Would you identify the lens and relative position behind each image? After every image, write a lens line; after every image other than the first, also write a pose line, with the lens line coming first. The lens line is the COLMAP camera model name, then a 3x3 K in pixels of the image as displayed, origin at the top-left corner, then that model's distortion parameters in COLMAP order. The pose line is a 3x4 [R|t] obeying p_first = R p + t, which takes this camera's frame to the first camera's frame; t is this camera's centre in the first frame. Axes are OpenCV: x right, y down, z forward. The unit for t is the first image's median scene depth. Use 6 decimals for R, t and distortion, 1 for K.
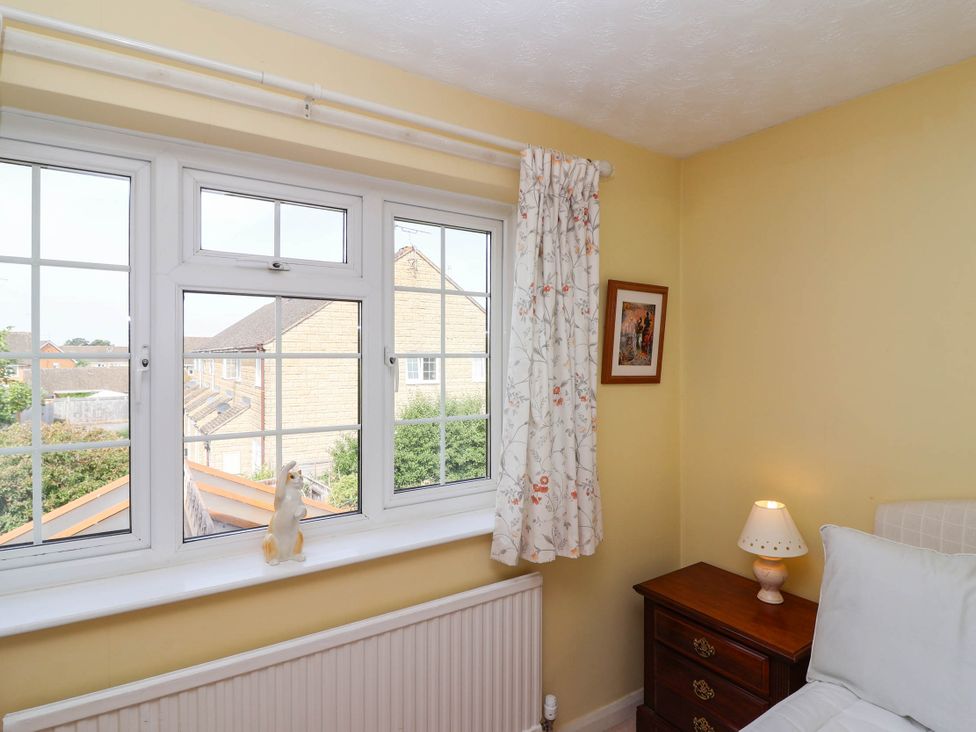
lens RADIAL K [[513.6, 0, 482.4], [0, 513.6, 359.9], [0, 0, 1]] dist [0.004201, -0.015560]
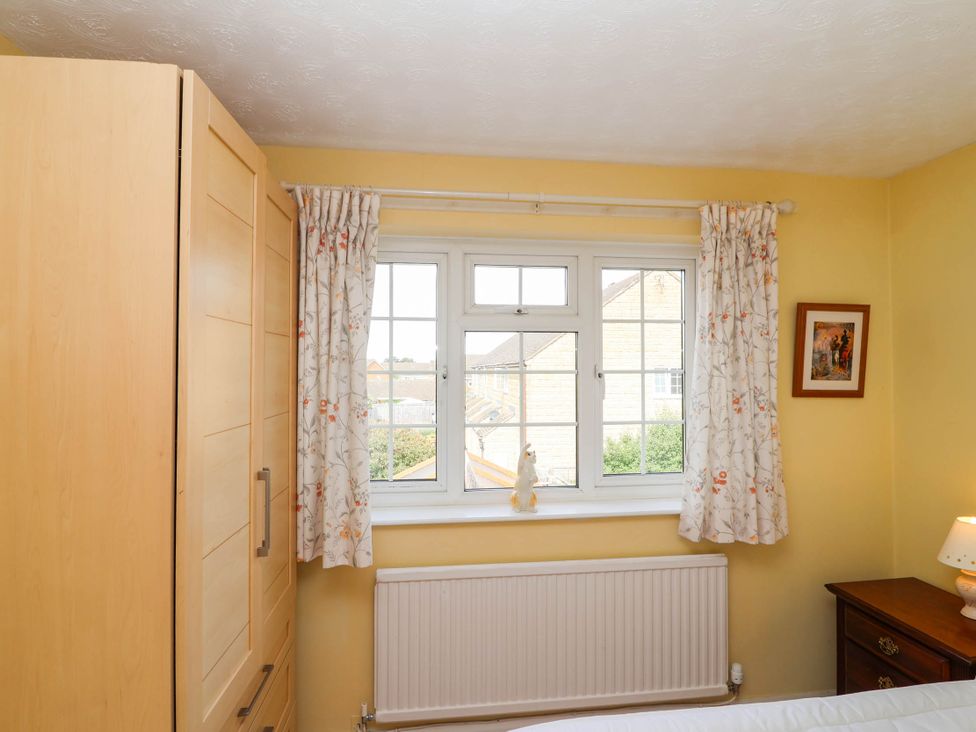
lens RADIAL K [[513.7, 0, 488.5], [0, 513.7, 360.8], [0, 0, 1]] dist [0.004180, -0.016933]
pose [[0.886271, -0.011165, -0.463033, 0.187103], [-0.000707, 0.999676, -0.025458, -0.002710], [0.463167, 0.022890, 0.885976, -0.322124]]
